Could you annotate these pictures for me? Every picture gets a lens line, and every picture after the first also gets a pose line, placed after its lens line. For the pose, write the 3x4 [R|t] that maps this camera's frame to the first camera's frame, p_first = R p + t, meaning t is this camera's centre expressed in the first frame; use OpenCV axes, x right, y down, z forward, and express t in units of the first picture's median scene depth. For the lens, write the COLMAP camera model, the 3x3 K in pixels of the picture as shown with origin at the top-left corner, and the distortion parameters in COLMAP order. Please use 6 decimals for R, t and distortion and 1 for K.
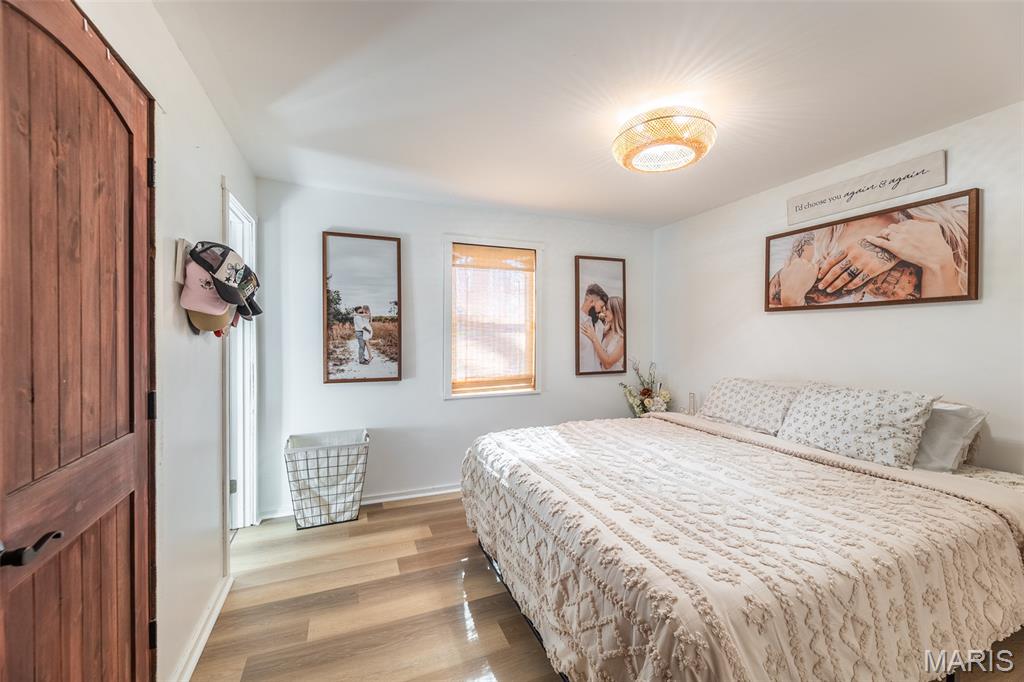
lens RADIAL K [[413.8, 0, 519.2], [0, 413.8, 338.5], [0, 0, 1]] dist [-0.002502, 0.000365]
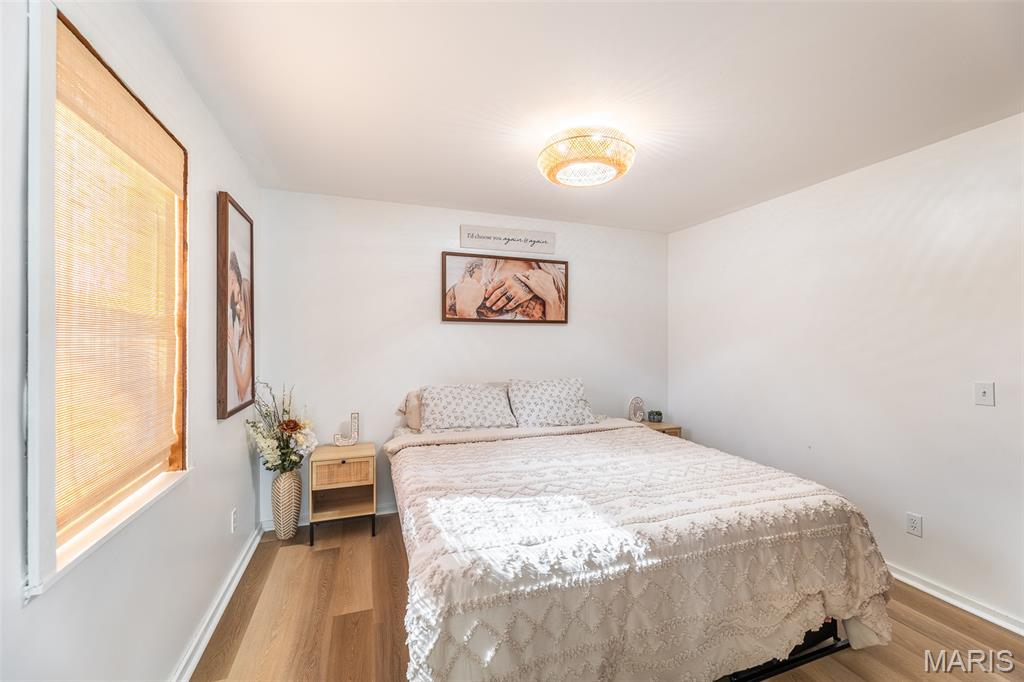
lens RADIAL K [[413.8, 0, 518.8], [0, 413.8, 341.1], [0, 0, 1]] dist [-0.002502, 0.000365]
pose [[0.035648, 0.001363, 0.999363, -0.568667], [0.003465, 0.999993, -0.001488, -0.012814], [-0.999358, 0.003516, 0.035643, 0.933723]]
